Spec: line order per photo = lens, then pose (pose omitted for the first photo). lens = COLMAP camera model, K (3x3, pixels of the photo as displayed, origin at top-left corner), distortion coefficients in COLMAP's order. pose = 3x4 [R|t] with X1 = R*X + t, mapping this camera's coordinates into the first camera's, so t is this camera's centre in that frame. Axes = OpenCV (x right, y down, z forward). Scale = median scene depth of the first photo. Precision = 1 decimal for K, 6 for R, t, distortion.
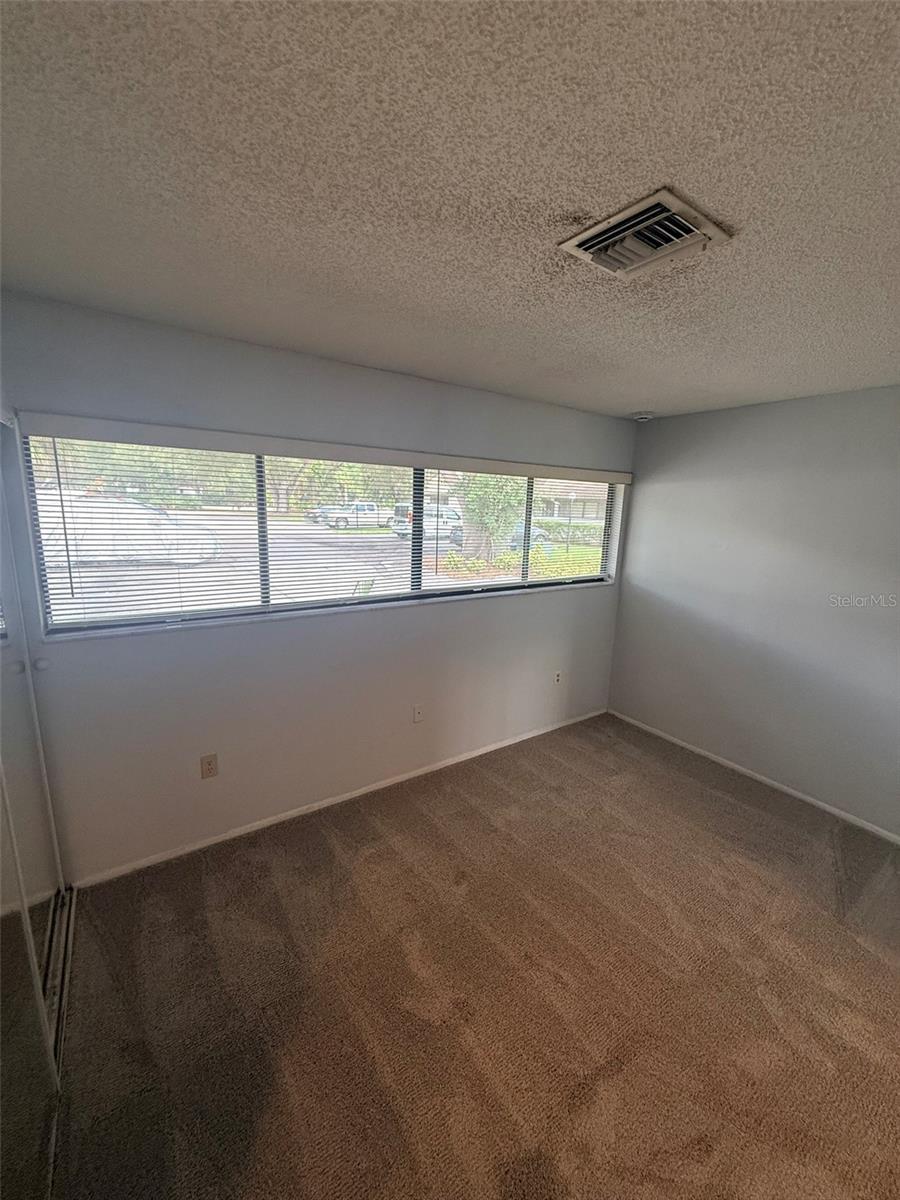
lens RADIAL K [[478.3, 0, 450.4], [0, 478.3, 598.4], [0, 0, 1]] dist [0.000963, -0.000169]
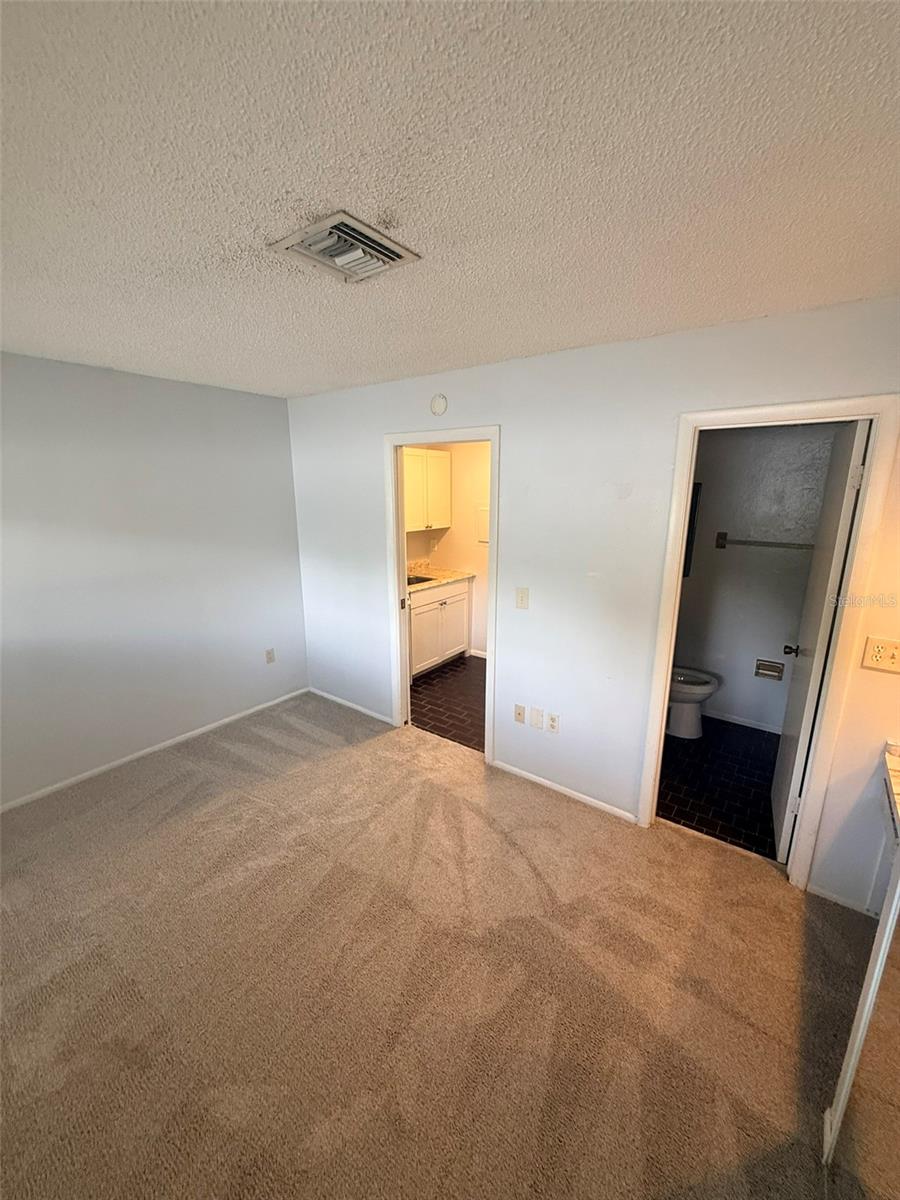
lens RADIAL K [[477.9, 0, 450.3], [0, 477.9, 598.2], [0, 0, 1]] dist [0.000929, -0.000264]
pose [[-0.321403, -0.253700, 0.912325, -1.795560], [0.181667, 0.929027, 0.322344, -0.618929], [-0.929353, 0.269341, -0.252503, 2.552096]]
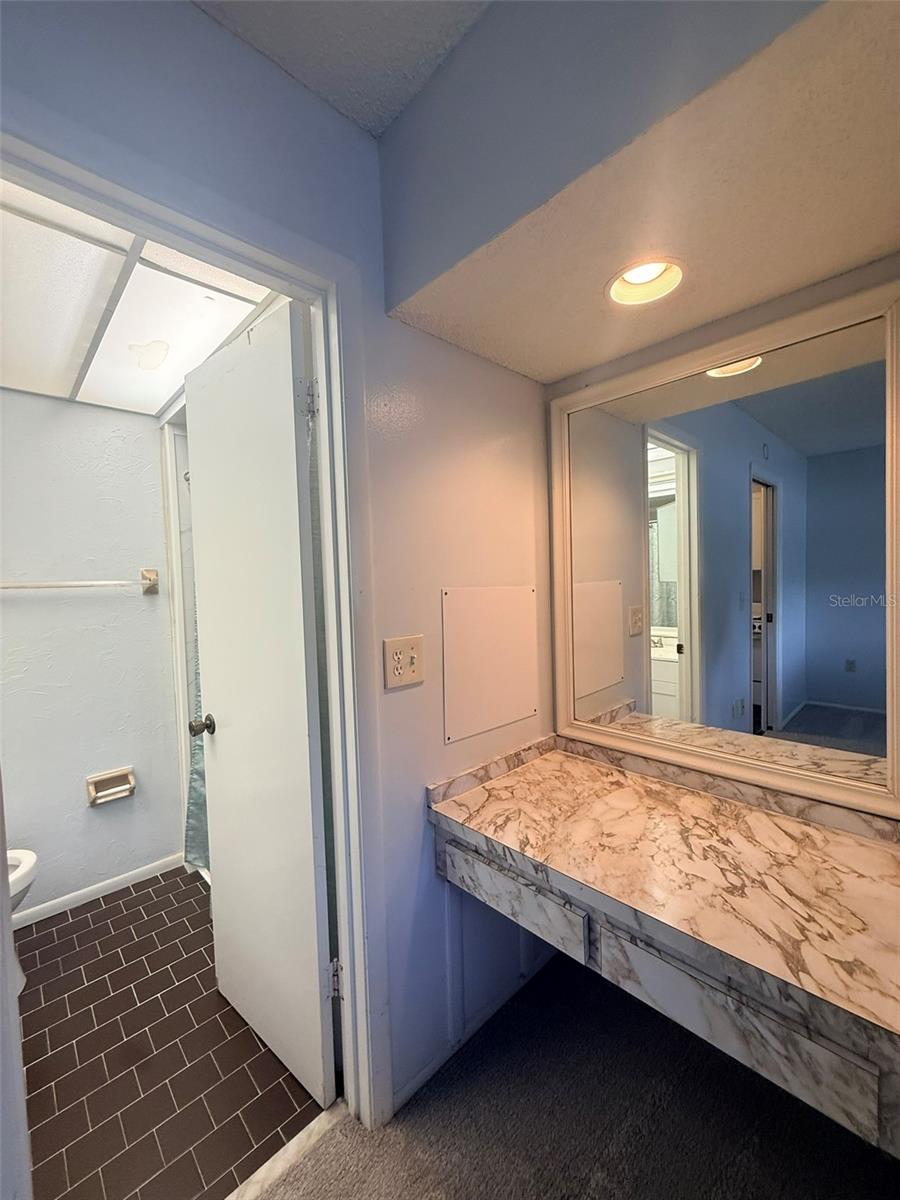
lens RADIAL K [[477.9, 0, 450.3], [0, 477.9, 598.2], [0, 0, 1]] dist [0.000929, -0.000264]
pose [[-0.985692, -0.003298, -0.168523, 0.127595], [-0.043489, 0.970934, 0.235363, 0.428595], [0.162849, 0.239324, -0.957186, 1.254033]]
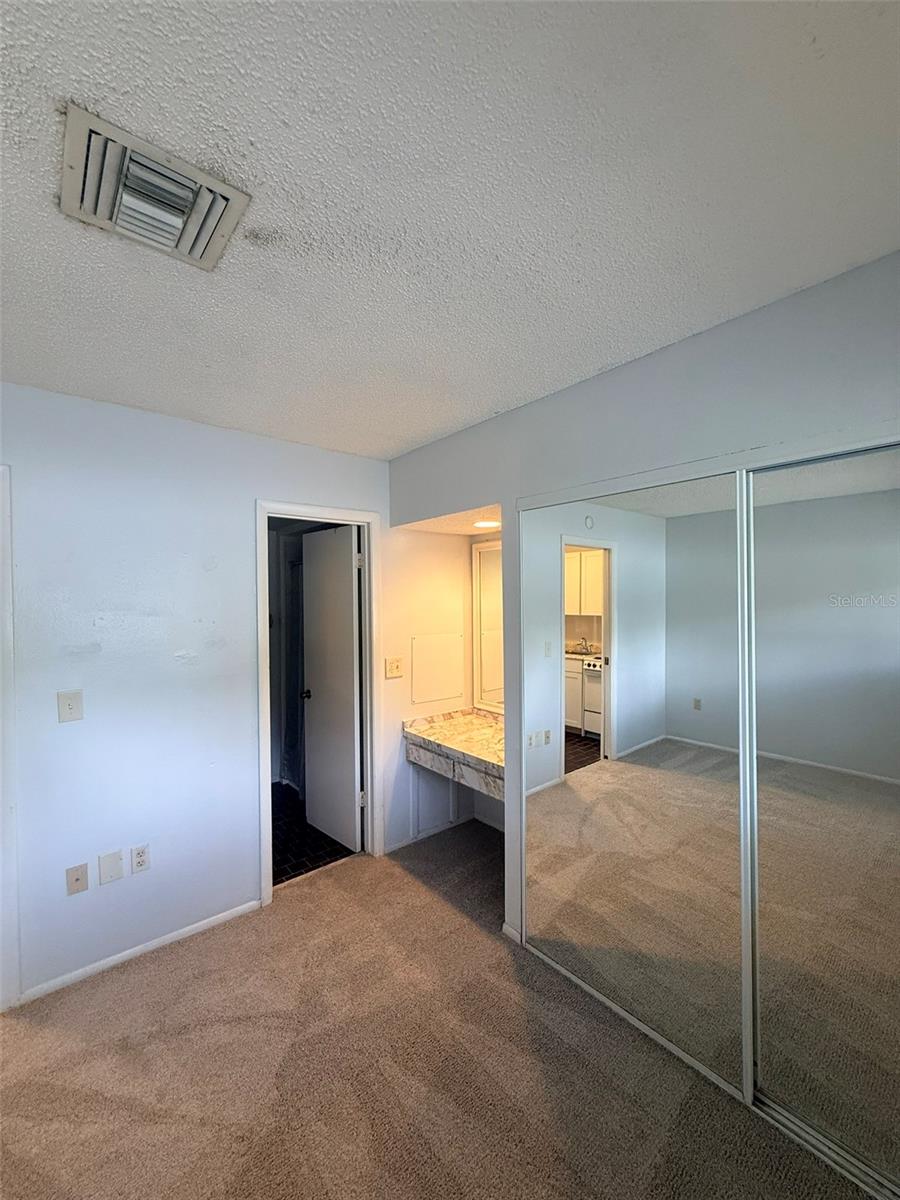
lens RADIAL K [[478.3, 0, 450.4], [0, 478.3, 598.4], [0, 0, 1]] dist [0.000963, -0.000169]
pose [[-0.995020, -0.029365, -0.095248, -0.107225], [-0.048540, 0.977401, 0.205745, -0.539956], [0.087054, 0.209343, -0.973959, 4.000744]]
